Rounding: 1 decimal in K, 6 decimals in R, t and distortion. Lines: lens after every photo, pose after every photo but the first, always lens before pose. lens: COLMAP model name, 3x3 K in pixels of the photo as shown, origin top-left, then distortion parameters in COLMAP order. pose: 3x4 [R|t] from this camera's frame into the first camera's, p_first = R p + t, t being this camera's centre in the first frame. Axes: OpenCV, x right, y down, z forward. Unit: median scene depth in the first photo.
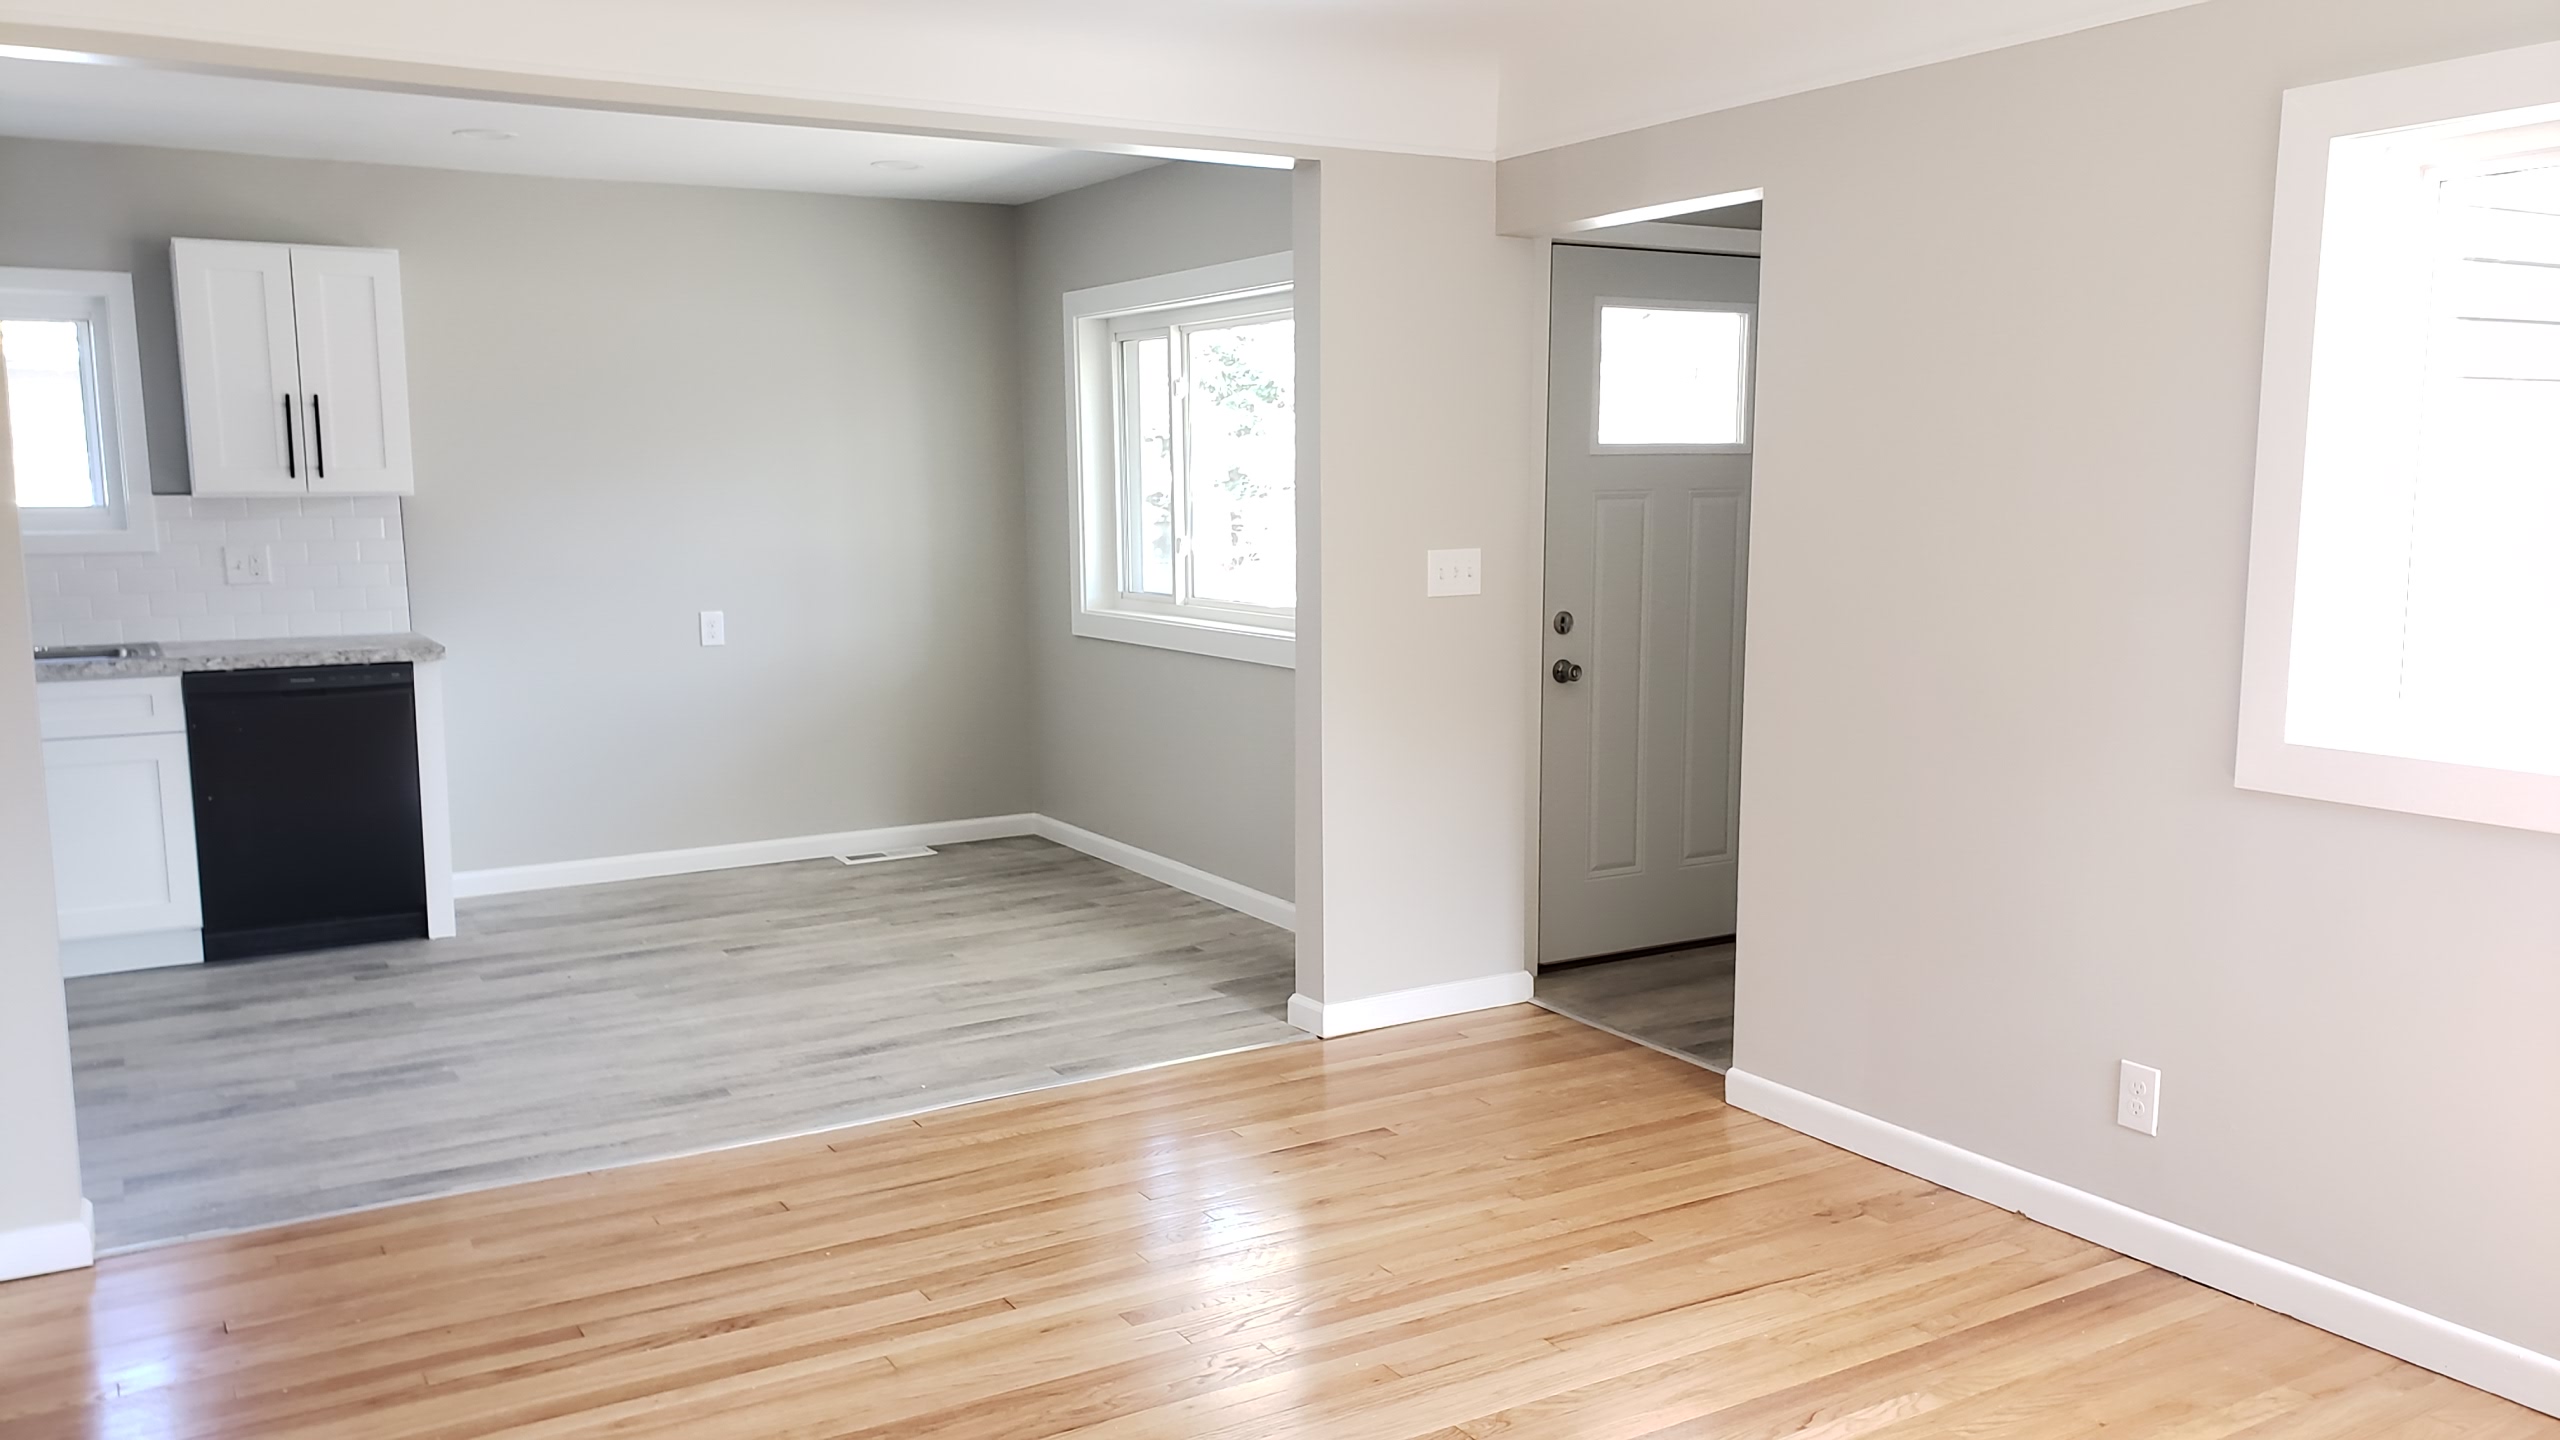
lens RADIAL K [[1962.7, 0, 1295.3], [0, 1962.7, 736.8], [0, 0, 1]] dist [-0.000548, -0.003487]
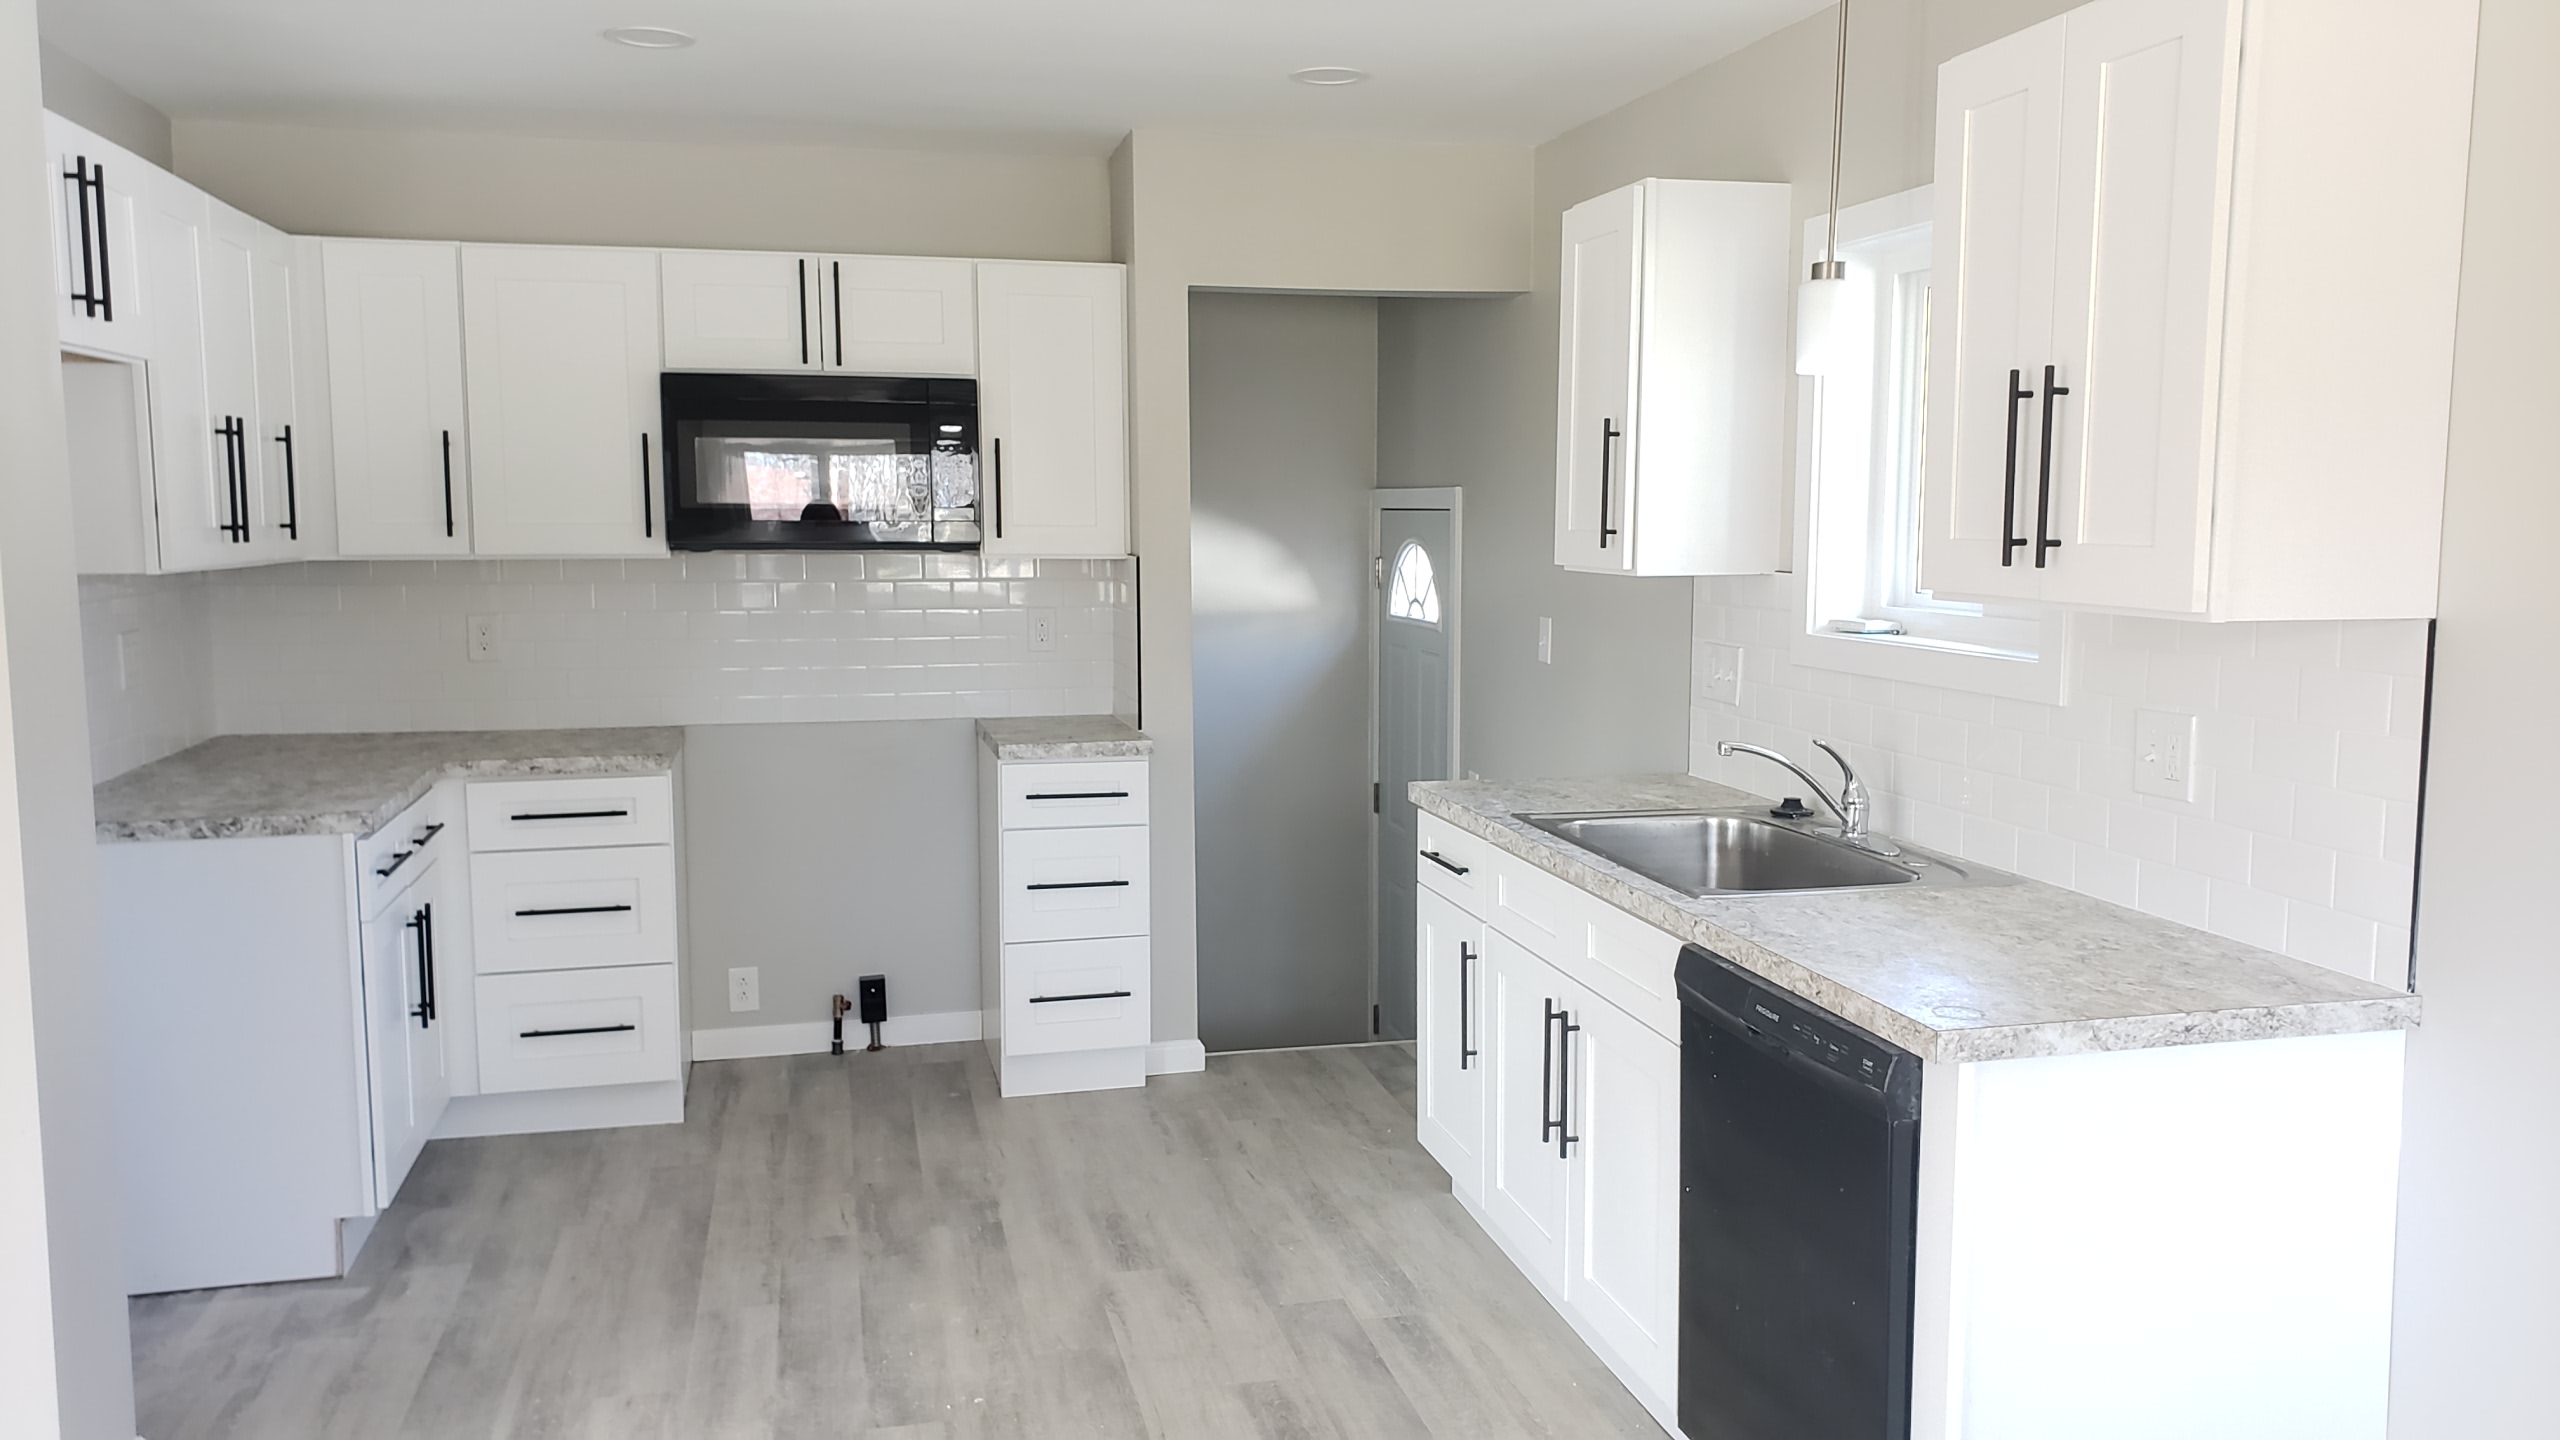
lens RADIAL K [[1962.7, 0, 1295.3], [0, 1962.7, 736.8], [0, 0, 1]] dist [-0.000548, -0.003487]
pose [[-0.292168, 0.114253, -0.949518, -0.080866], [-0.130573, 0.978776, 0.157951, -0.213983], [0.947411, 0.170129, -0.271049, 1.462572]]
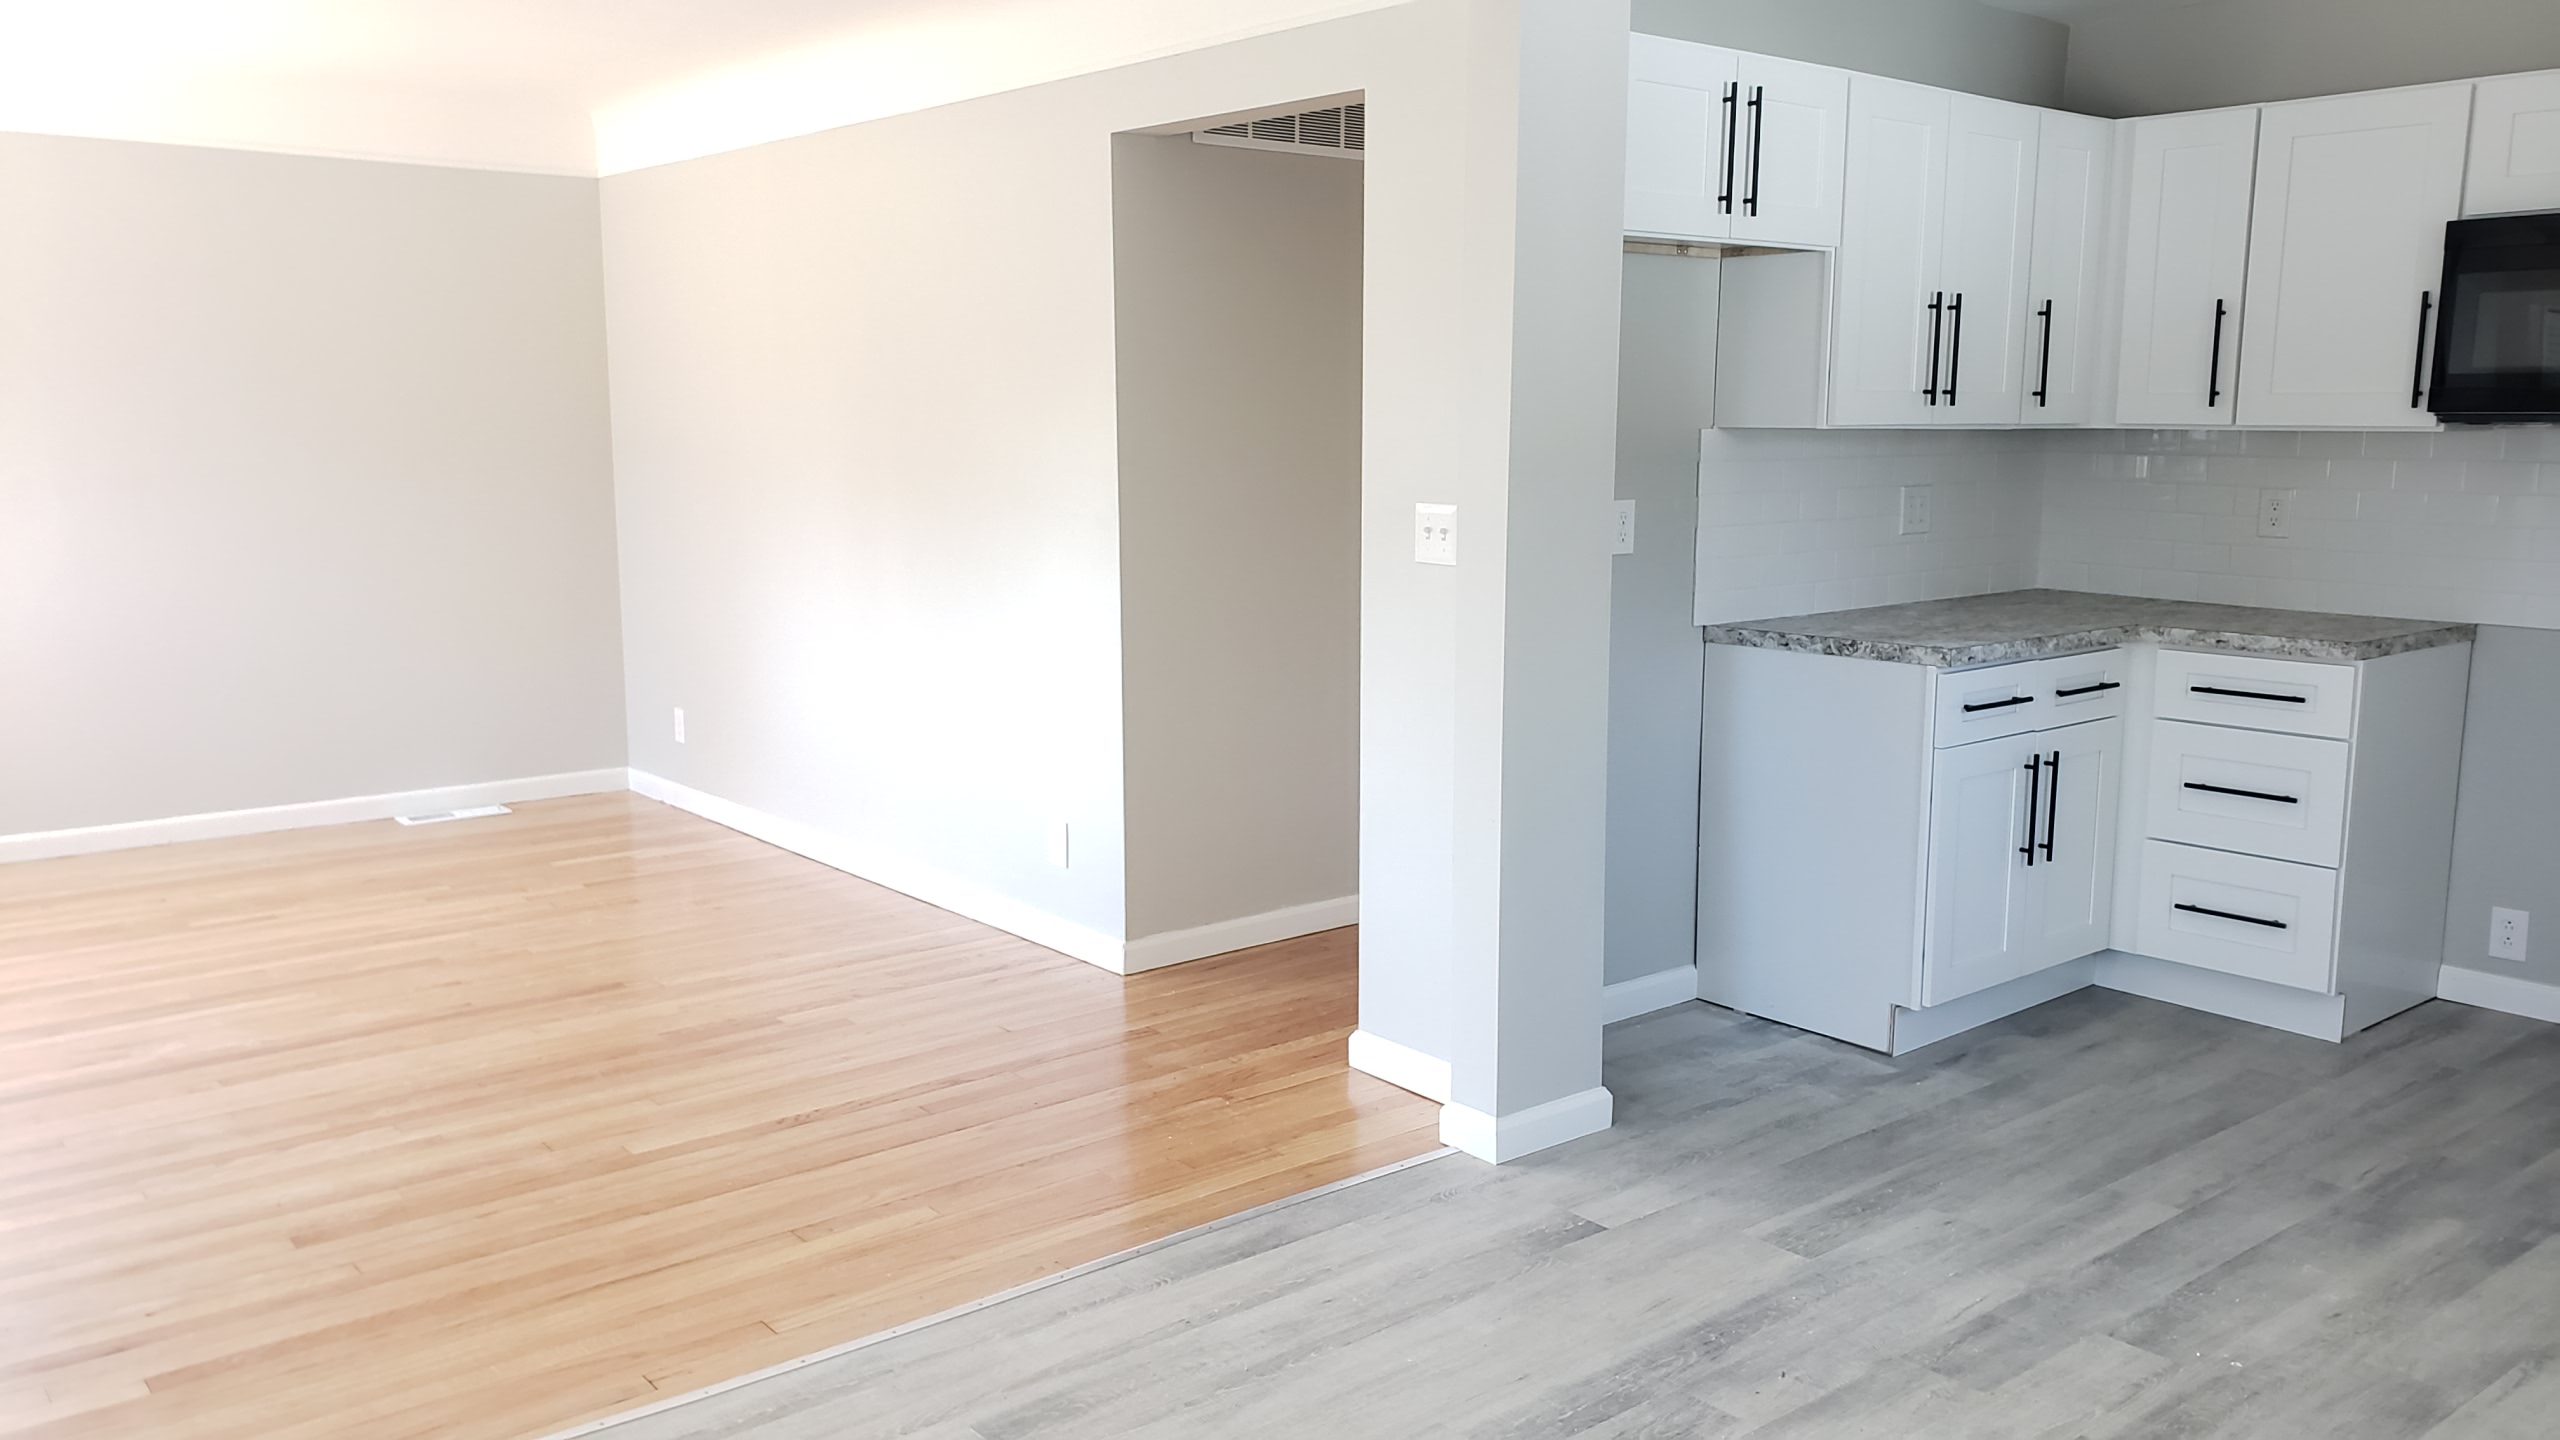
lens RADIAL K [[1962.7, 0, 1295.3], [0, 1962.7, 736.8], [0, 0, 1]] dist [-0.000548, -0.003487]
pose [[-0.988193, 0.027008, -0.150815, -0.341728], [-0.019504, 0.954158, 0.298667, -0.231544], [0.151968, 0.298082, -0.942365, 1.733998]]
